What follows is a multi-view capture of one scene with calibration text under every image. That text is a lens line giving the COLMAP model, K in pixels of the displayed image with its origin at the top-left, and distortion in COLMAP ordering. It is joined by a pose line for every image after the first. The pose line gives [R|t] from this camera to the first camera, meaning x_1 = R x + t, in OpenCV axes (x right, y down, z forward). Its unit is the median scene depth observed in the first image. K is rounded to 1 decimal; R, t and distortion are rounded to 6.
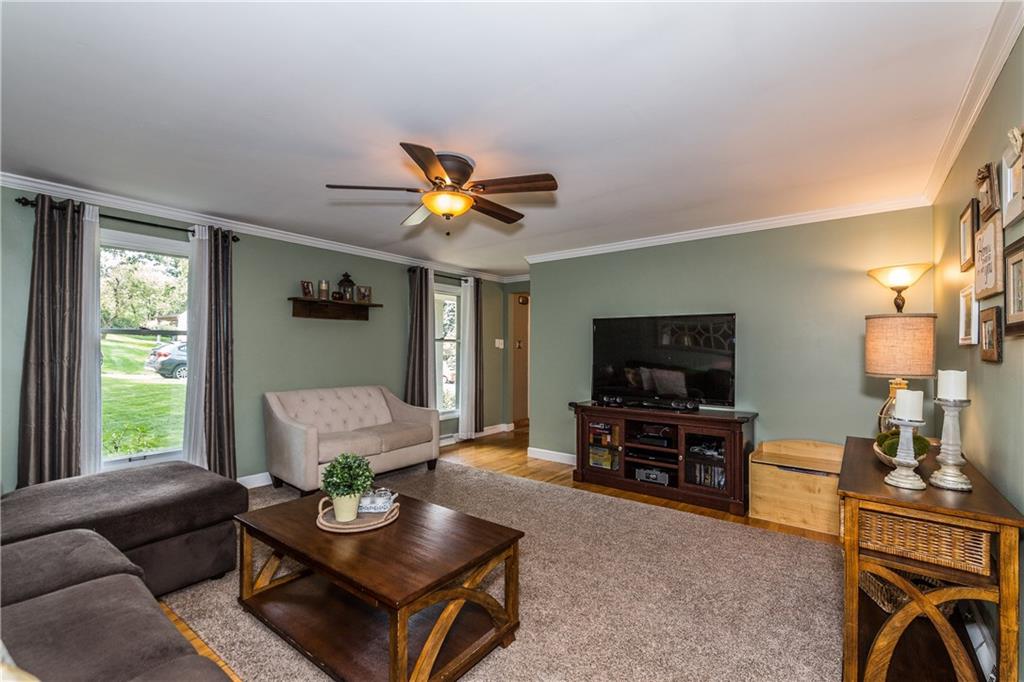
lens RADIAL K [[450.7, 0, 509.1], [0, 450.7, 344.4], [0, 0, 1]] dist [-0.005212, -0.000821]
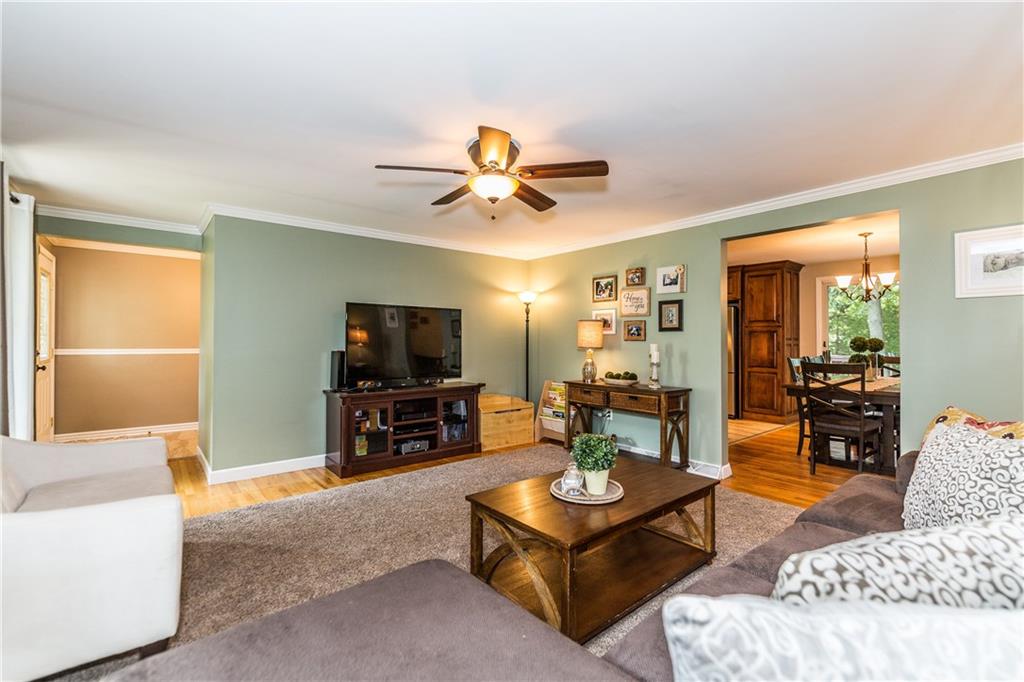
lens RADIAL K [[450.7, 0, 507.2], [0, 450.7, 338.5], [0, 0, 1]] dist [-0.005212, -0.000821]
pose [[0.210295, 0.009047, 0.977596, -0.742707], [-0.005790, 0.999951, -0.008008, 0.027066], [-0.977621, -0.003976, 0.210337, 0.528899]]
